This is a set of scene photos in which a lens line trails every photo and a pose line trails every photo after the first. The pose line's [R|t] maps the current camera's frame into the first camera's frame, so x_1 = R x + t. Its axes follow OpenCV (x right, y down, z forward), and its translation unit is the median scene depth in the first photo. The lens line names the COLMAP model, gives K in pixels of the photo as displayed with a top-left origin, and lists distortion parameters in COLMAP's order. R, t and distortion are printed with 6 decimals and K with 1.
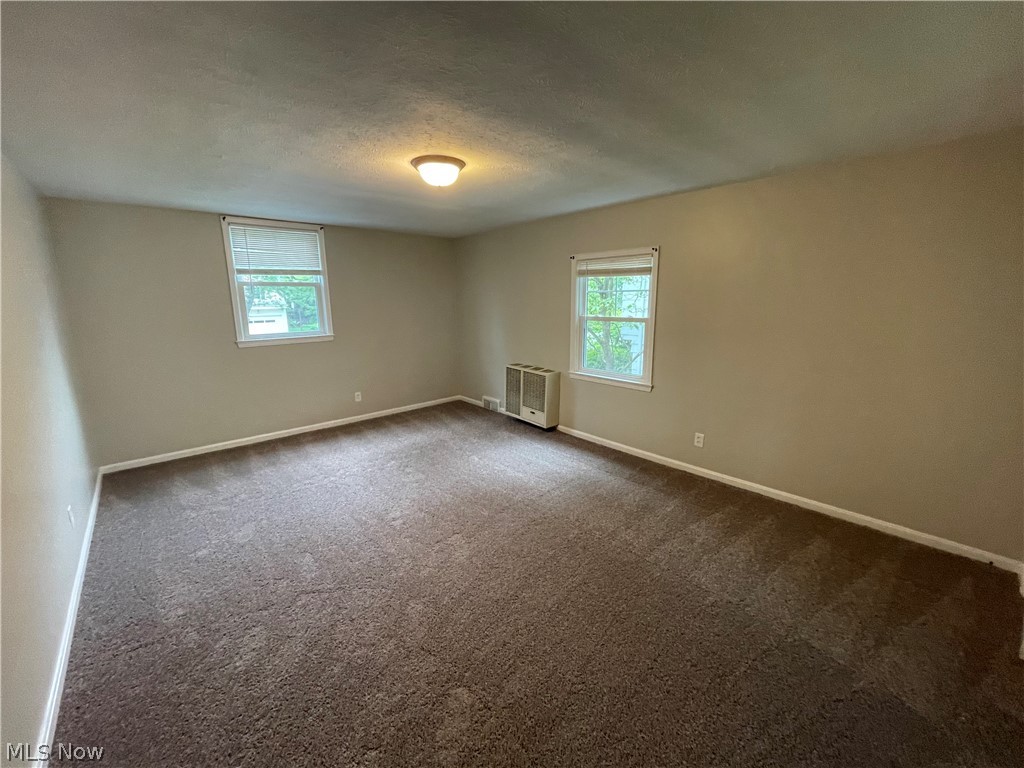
lens RADIAL K [[415.8, 0, 504.1], [0, 415.8, 379.9], [0, 0, 1]] dist [0.021216, 0.000151]
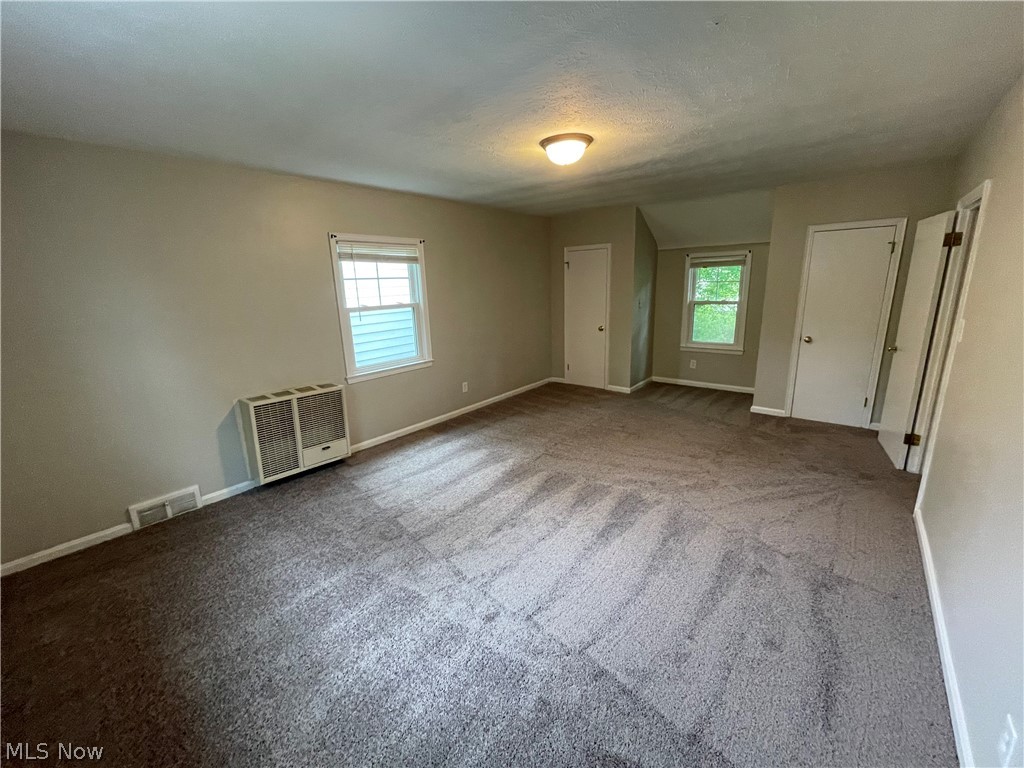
lens RADIAL K [[415.8, 0, 504.1], [0, 415.8, 379.9], [0, 0, 1]] dist [0.021216, 0.000151]
pose [[-0.161603, -0.219152, 0.962214, -0.719430], [0.219311, 0.942673, 0.251535, -0.162120], [-0.962178, 0.251673, -0.104276, 0.835520]]
